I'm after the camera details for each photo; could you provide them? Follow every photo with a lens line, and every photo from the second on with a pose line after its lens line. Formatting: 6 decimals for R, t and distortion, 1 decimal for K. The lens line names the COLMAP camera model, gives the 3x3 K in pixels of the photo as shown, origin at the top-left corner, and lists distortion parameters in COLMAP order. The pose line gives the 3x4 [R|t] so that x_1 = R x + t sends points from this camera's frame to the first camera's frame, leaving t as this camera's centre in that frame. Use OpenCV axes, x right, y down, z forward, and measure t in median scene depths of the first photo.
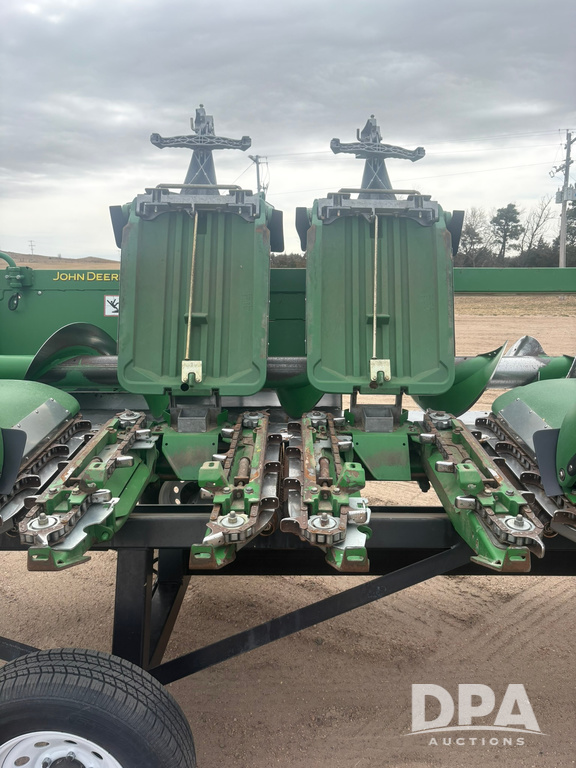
lens RADIAL K [[591.7, 0, 288.0], [0, 591.7, 384.0], [0, 0, 1]] dist [0.038302, -0.032124]
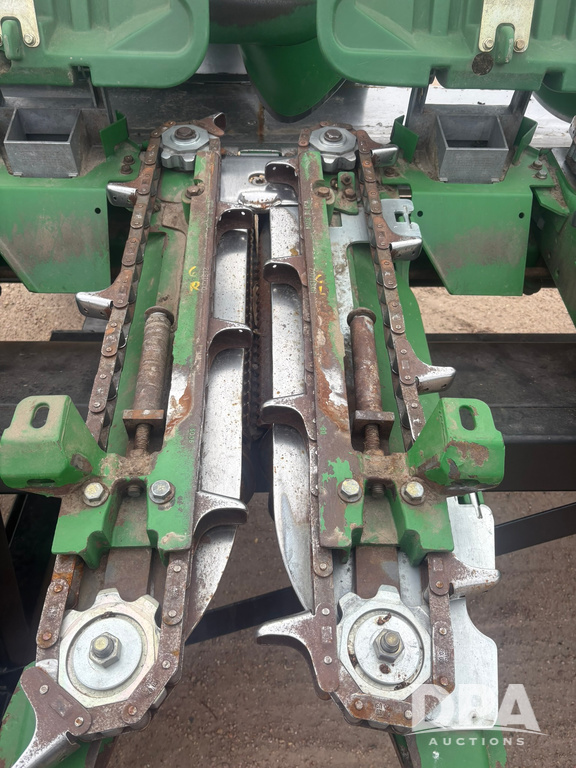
lens RADIAL K [[591.7, 0, 288.0], [0, 591.7, 384.0], [0, 0, 1]] dist [0.038302, -0.032124]
pose [[0.998835, -0.005539, 0.047945, -0.006044], [-0.023420, 0.812978, 0.581823, -0.054143], [-0.042202, -0.582268, 0.811901, 0.553382]]
